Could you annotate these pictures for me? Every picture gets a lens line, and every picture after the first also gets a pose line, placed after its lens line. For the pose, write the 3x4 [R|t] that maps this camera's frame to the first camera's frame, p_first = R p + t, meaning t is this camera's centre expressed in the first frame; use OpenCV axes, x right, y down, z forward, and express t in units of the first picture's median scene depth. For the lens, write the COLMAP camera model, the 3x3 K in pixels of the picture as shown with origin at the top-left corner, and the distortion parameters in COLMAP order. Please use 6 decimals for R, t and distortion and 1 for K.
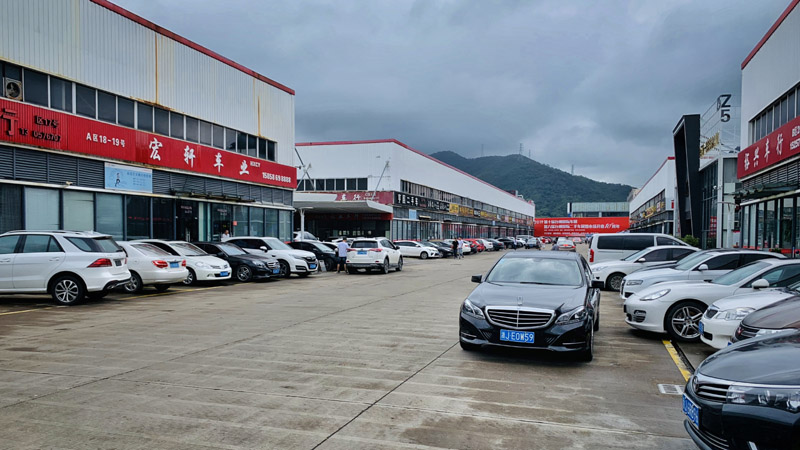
lens RADIAL K [[614.4, 0, 393.7], [0, 614.4, 268.6], [0, 0, 1]] dist [0.004171, -0.019816]
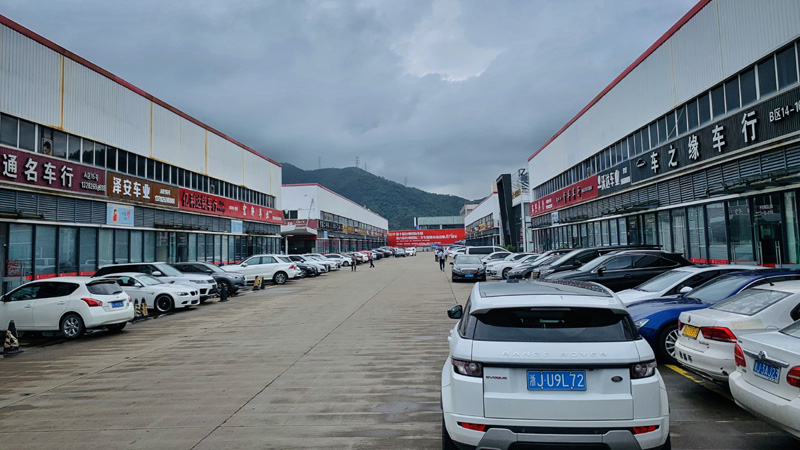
lens RADIAL K [[614.4, 0, 400.1], [0, 614.4, 222.4], [0, 0, 1]] dist [0.004171, -0.019816]
pose [[0.963575, -0.019973, 0.266691, -0.187488], [0.044839, 0.995157, -0.087479, 0.013186], [-0.263652, 0.096250, 0.959804, -0.399439]]
